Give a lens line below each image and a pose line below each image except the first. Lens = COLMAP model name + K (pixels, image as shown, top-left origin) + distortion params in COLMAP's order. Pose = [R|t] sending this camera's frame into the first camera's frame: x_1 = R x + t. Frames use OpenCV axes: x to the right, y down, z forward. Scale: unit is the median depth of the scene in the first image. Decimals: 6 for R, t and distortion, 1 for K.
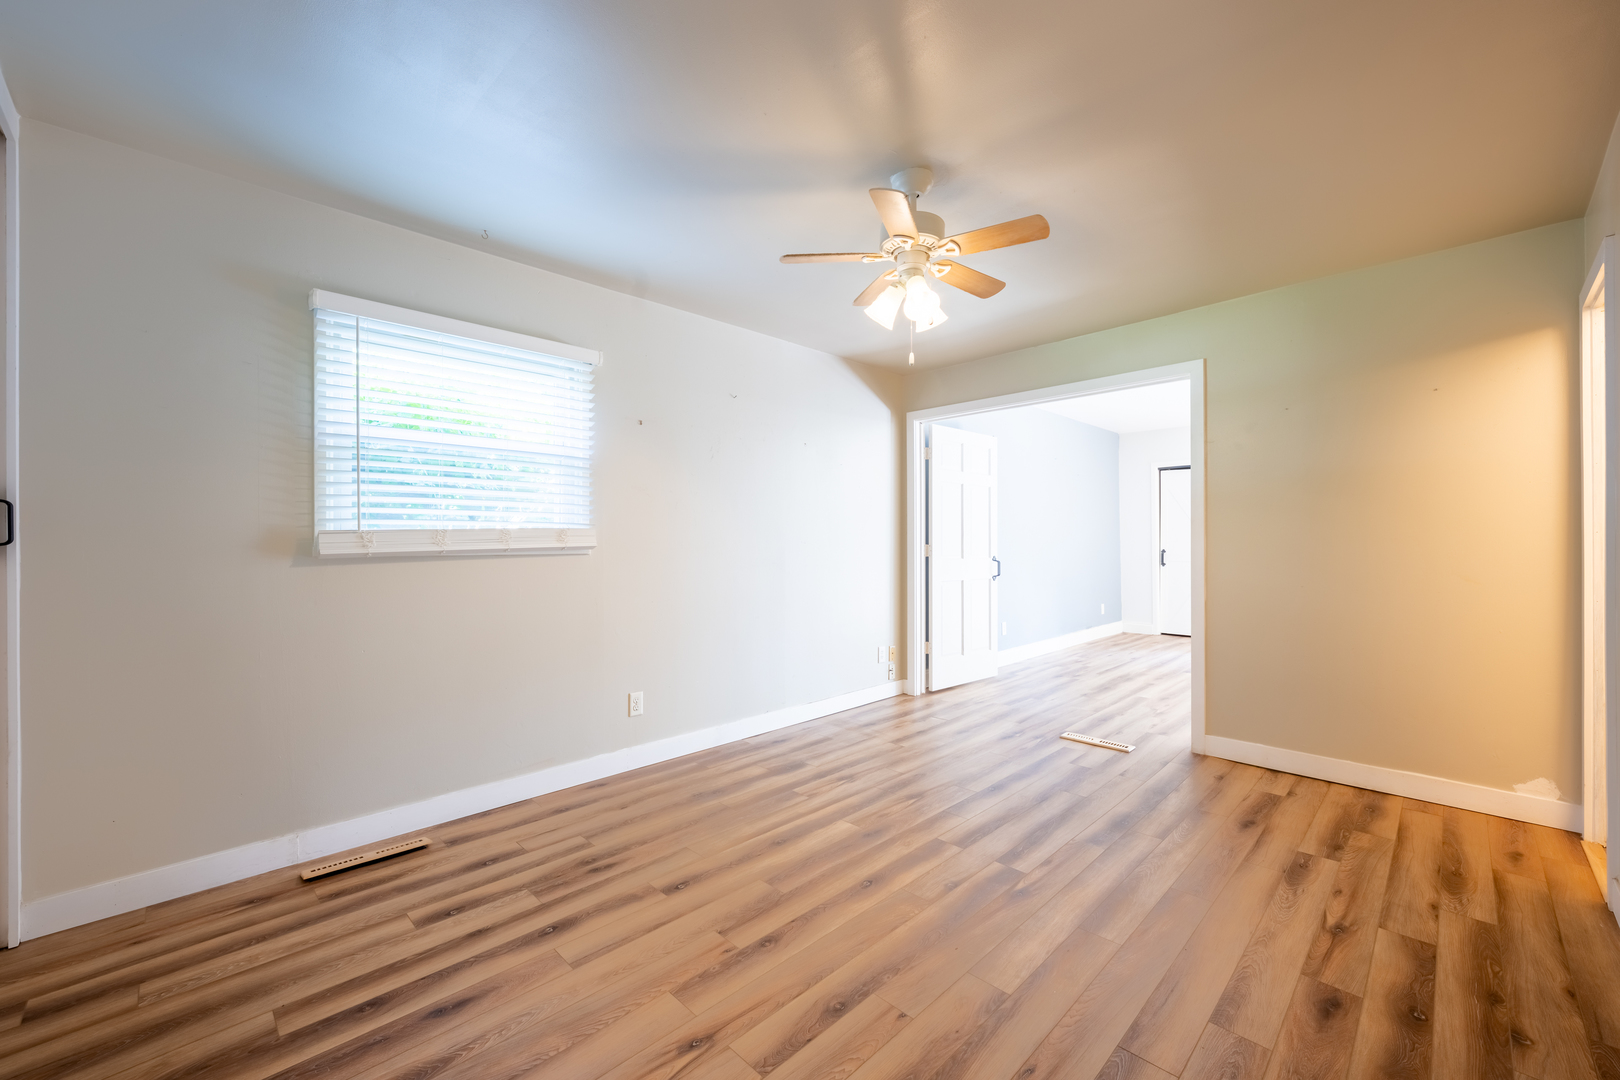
lens RADIAL K [[642.8, 0, 809.7], [0, 642.8, 539.9], [0, 0, 1]] dist [0.001353, 0.000242]
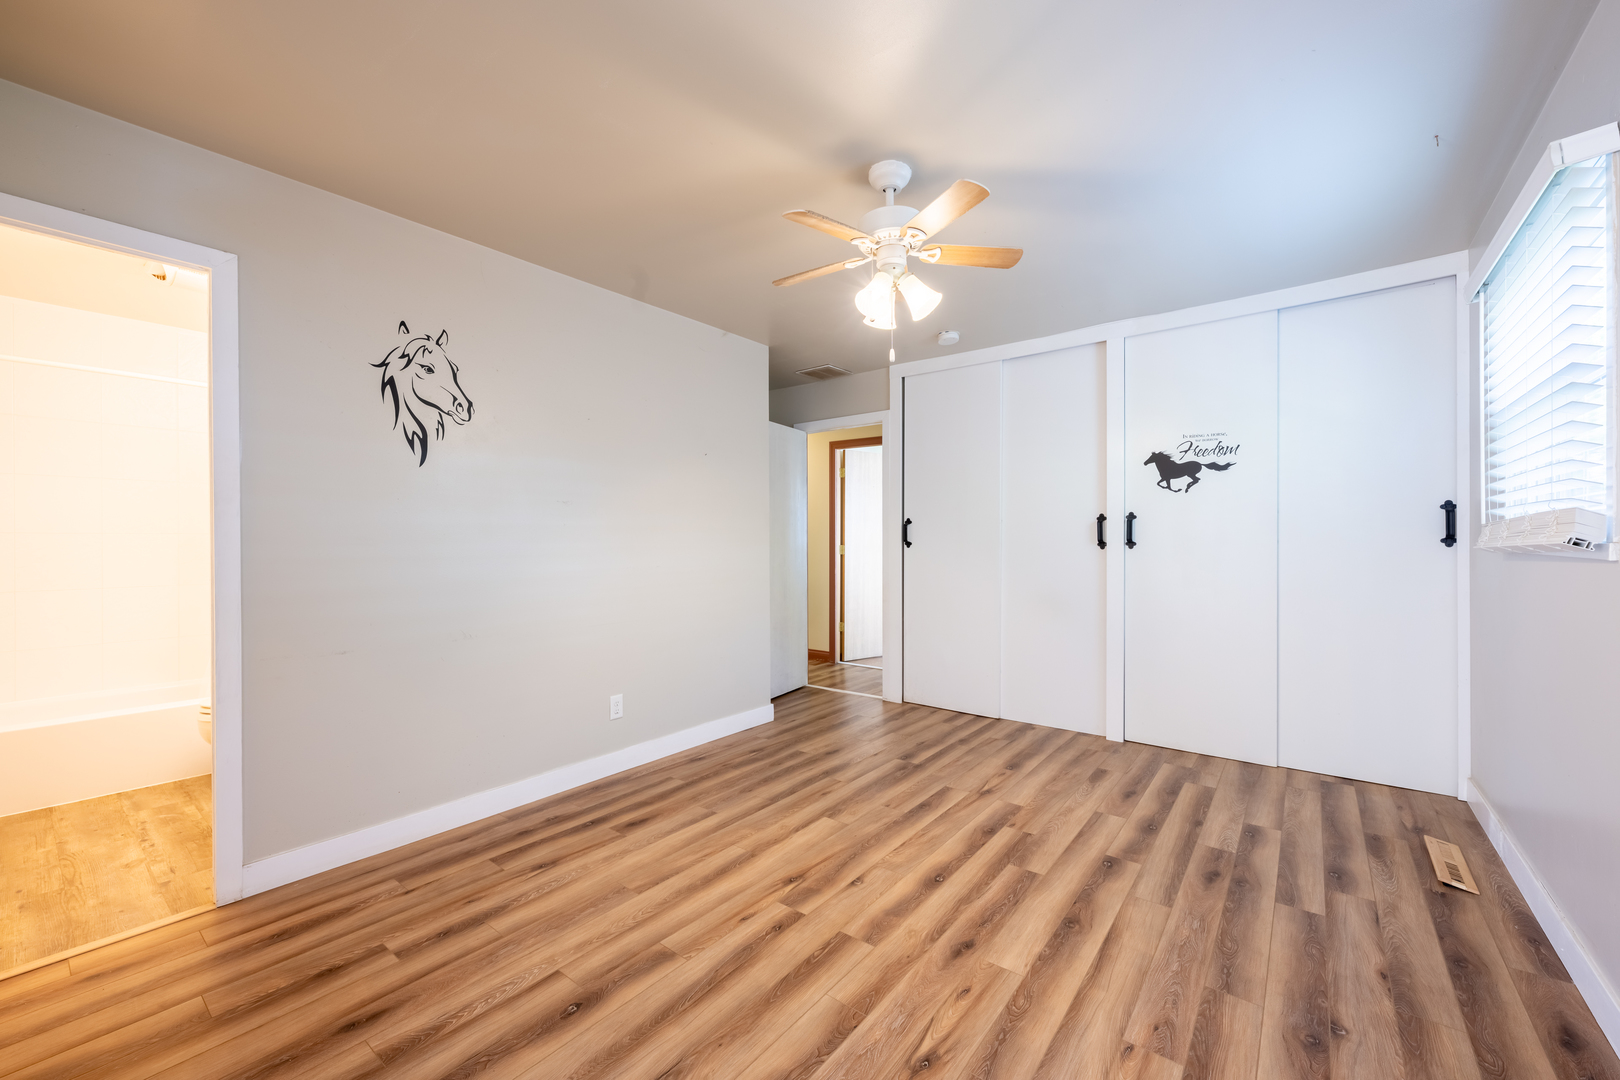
lens RADIAL K [[642.8, 0, 808.9], [0, 642.8, 542.7], [0, 0, 1]] dist [0.001353, 0.000242]
pose [[-0.992374, 0.009781, -0.122877, 0.418703], [0.009891, 0.999951, -0.000287, 0.003849], [0.122868, -0.001500, -0.992422, 2.013087]]
